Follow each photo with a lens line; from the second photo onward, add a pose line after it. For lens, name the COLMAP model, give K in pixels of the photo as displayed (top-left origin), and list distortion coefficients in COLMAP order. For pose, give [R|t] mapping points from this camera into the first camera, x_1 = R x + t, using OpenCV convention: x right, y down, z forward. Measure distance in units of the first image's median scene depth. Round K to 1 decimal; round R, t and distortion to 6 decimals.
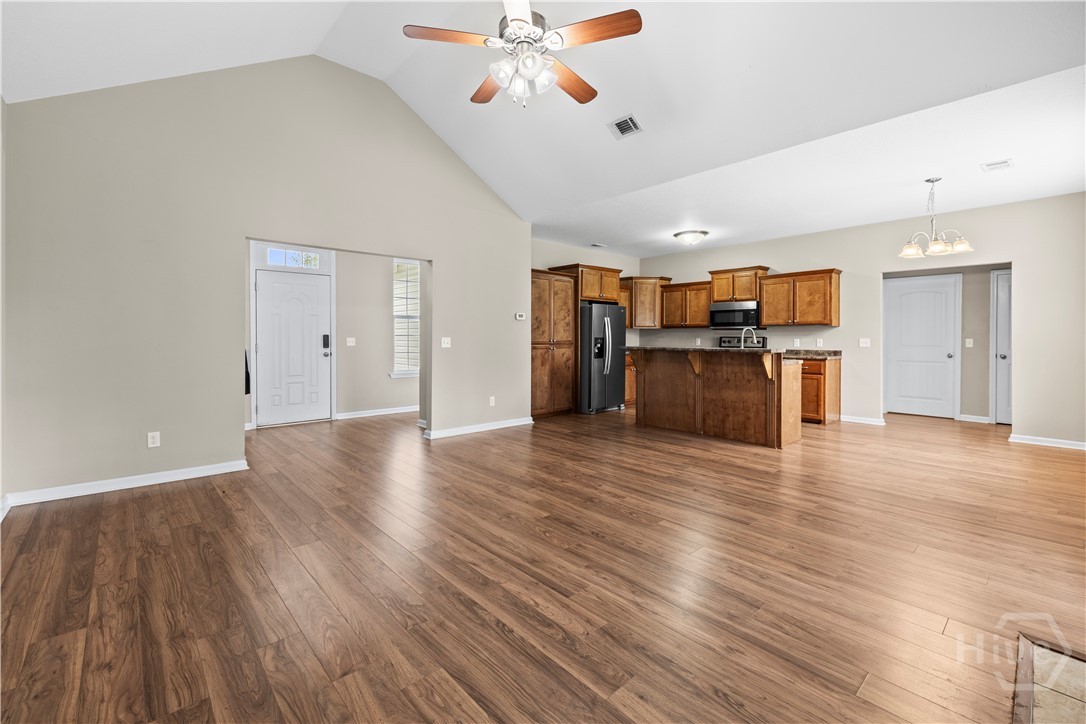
lens RADIAL K [[472.0, 0, 527.3], [0, 472.0, 340.1], [0, 0, 1]] dist [-0.000416, 0.000197]
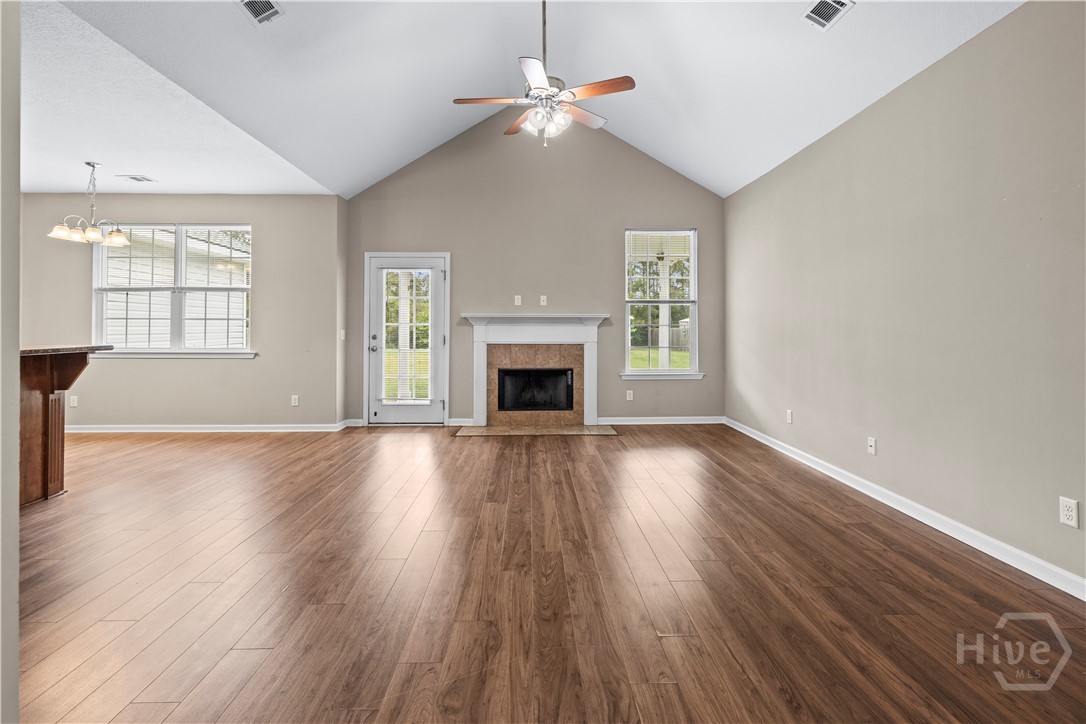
lens RADIAL K [[507.9, 0, 558.0], [0, 507.9, 321.3], [0, 0, 1]] dist [-0.001382, -0.000222]
pose [[-0.798559, 0.004881, 0.601896, -0.447484], [0.003215, 0.999987, -0.003844, -0.010700], [-0.601907, -0.001134, -0.798565, 1.082422]]
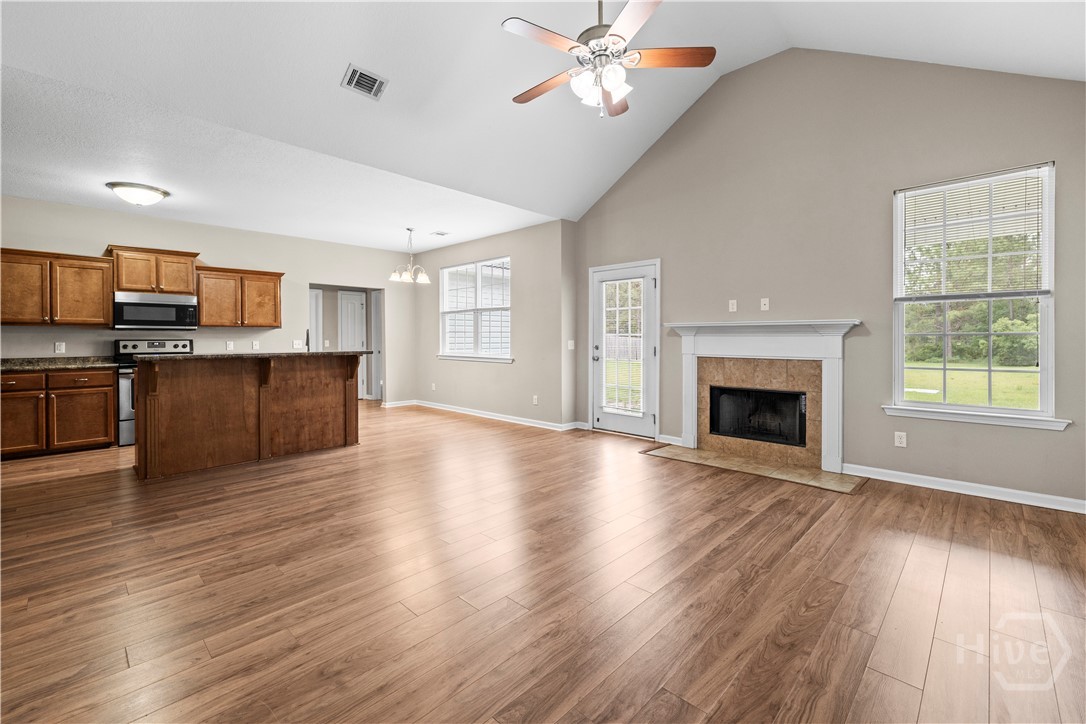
lens RADIAL K [[472.0, 0, 551.9], [0, 472.0, 343.3], [0, 0, 1]] dist [-0.000416, 0.000197]
pose [[-0.116990, -0.012932, 0.993049, -0.536811], [0.010057, 0.999849, 0.014205, -0.007588], [-0.993082, 0.011649, -0.116843, 0.644678]]
